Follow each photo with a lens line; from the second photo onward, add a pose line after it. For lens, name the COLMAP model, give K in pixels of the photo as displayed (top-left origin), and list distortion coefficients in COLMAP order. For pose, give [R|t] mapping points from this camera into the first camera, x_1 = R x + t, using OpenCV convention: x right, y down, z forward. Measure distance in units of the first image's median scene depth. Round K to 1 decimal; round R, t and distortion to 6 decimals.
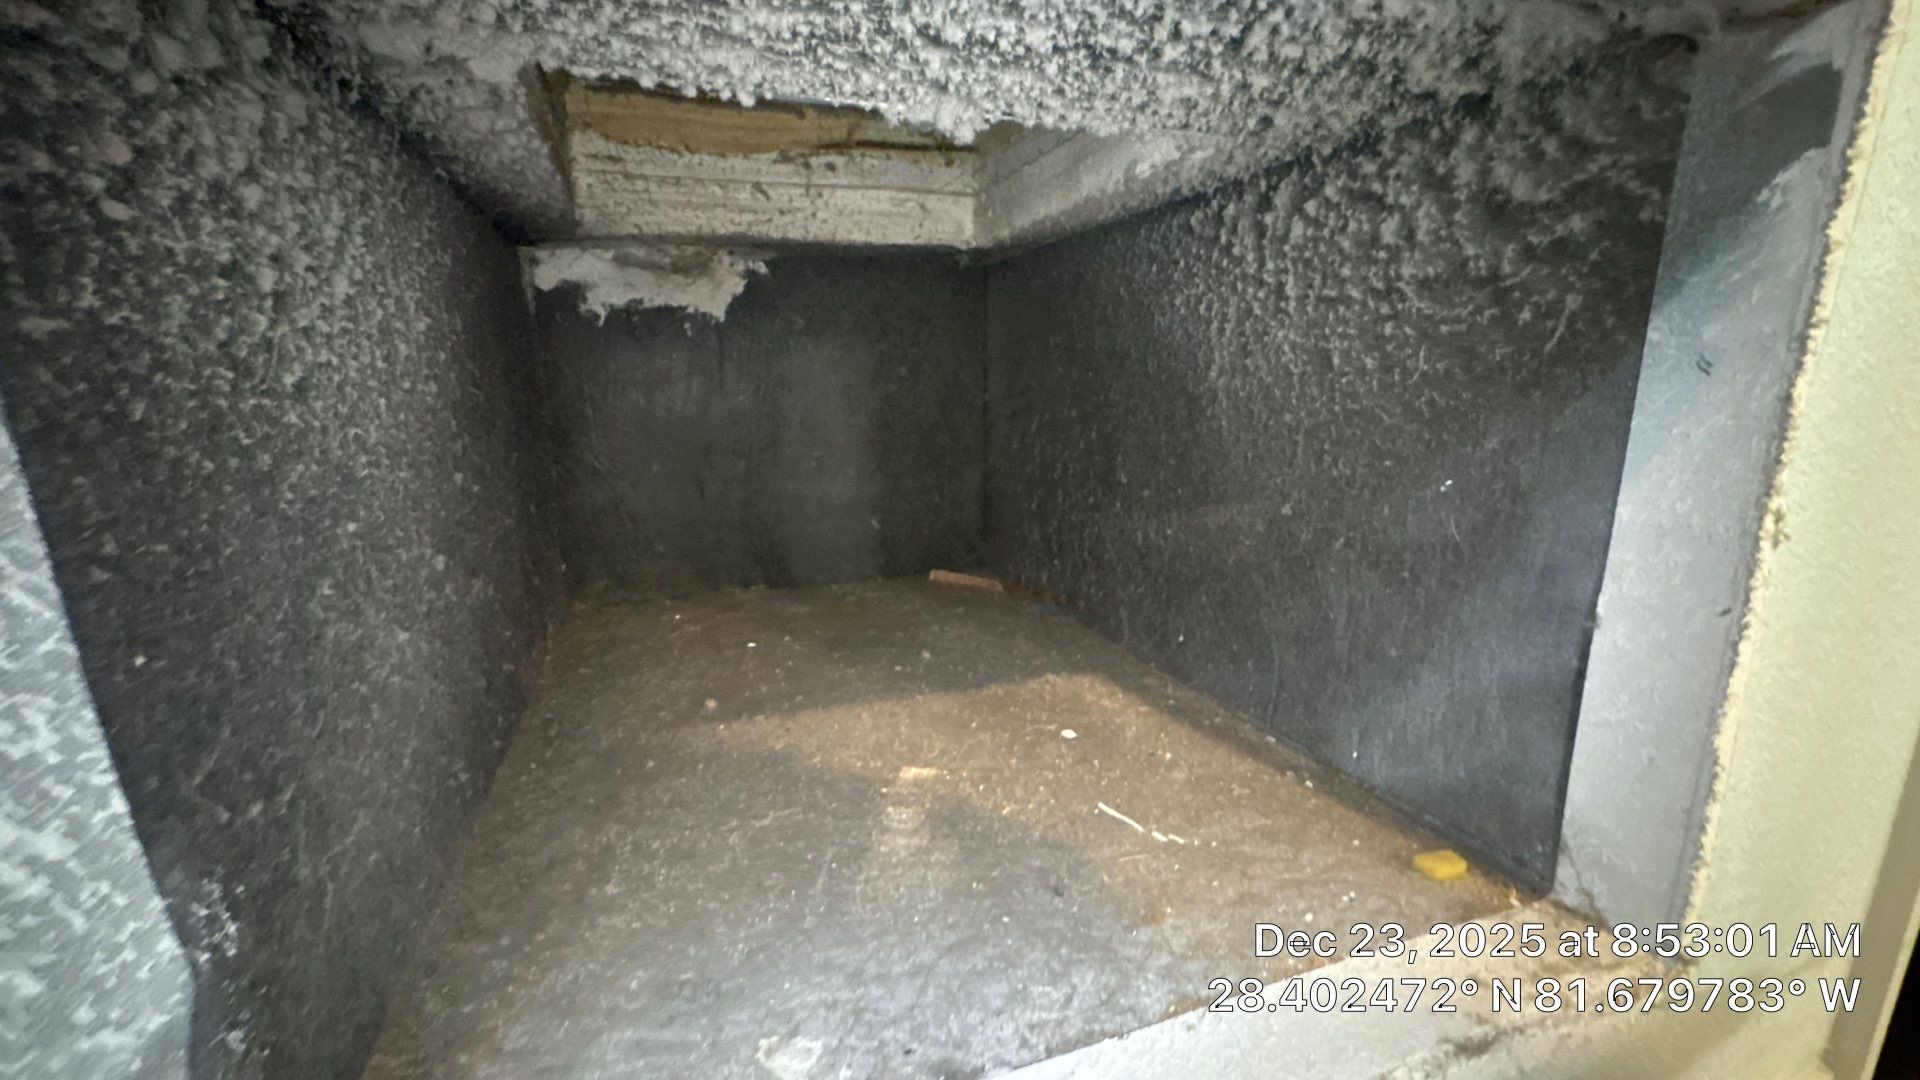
lens RADIAL K [[780.6, 0, 963.8], [0, 780.6, 541.6], [0, 0, 1]] dist [-0.005692, 0.000914]
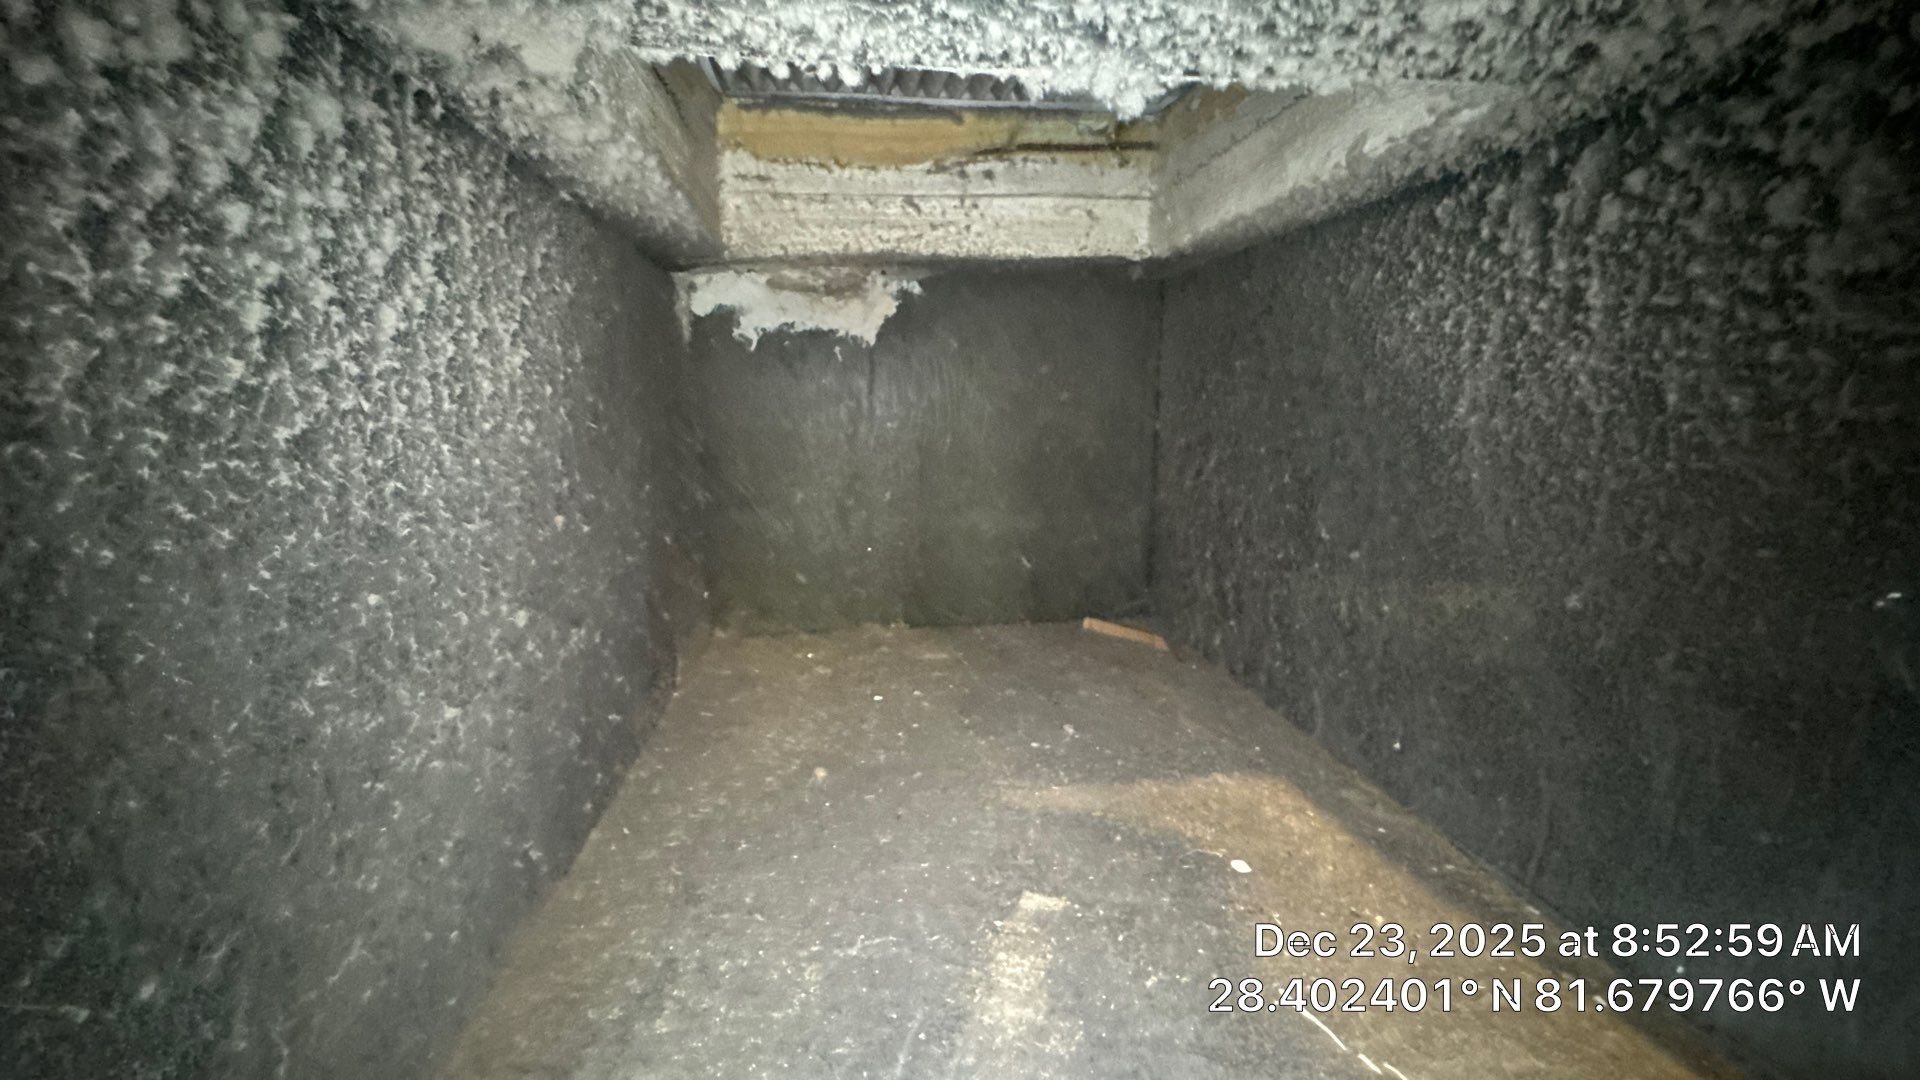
lens RADIAL K [[780.6, 0, 956.5], [0, 780.6, 539.9], [0, 0, 1]] dist [-0.005692, 0.000914]
pose [[0.974340, 0.043642, -0.220808, 0.021165], [-0.048547, 0.998679, -0.016833, -0.079188], [0.219782, 0.027121, 0.975172, 0.236731]]
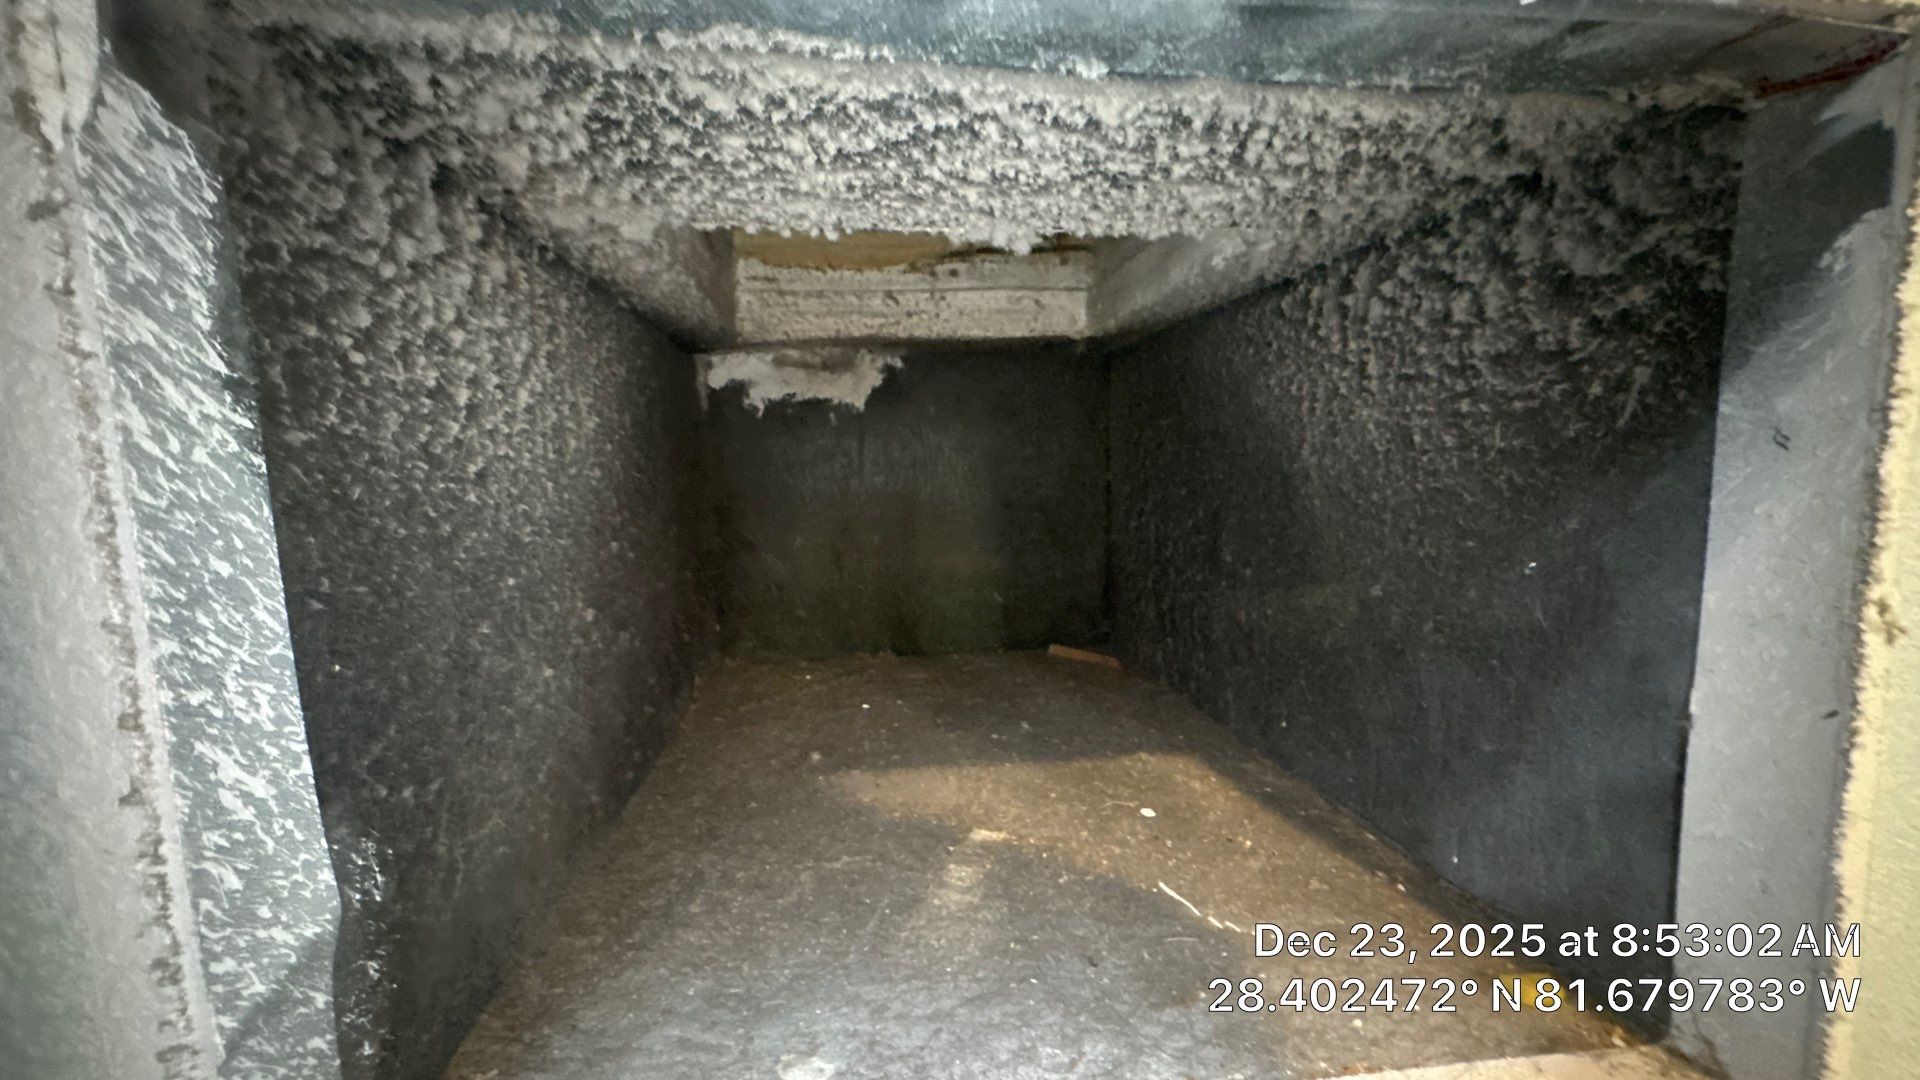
lens RADIAL K [[780.6, 0, 960.0], [0, 780.6, 540.1], [0, 0, 1]] dist [-0.005692, 0.000914]
pose [[0.975310, 0.011612, -0.220535, 0.168730], [-0.033893, 0.994656, -0.097520, 0.010499], [0.218224, 0.102586, 0.970492, -0.070861]]
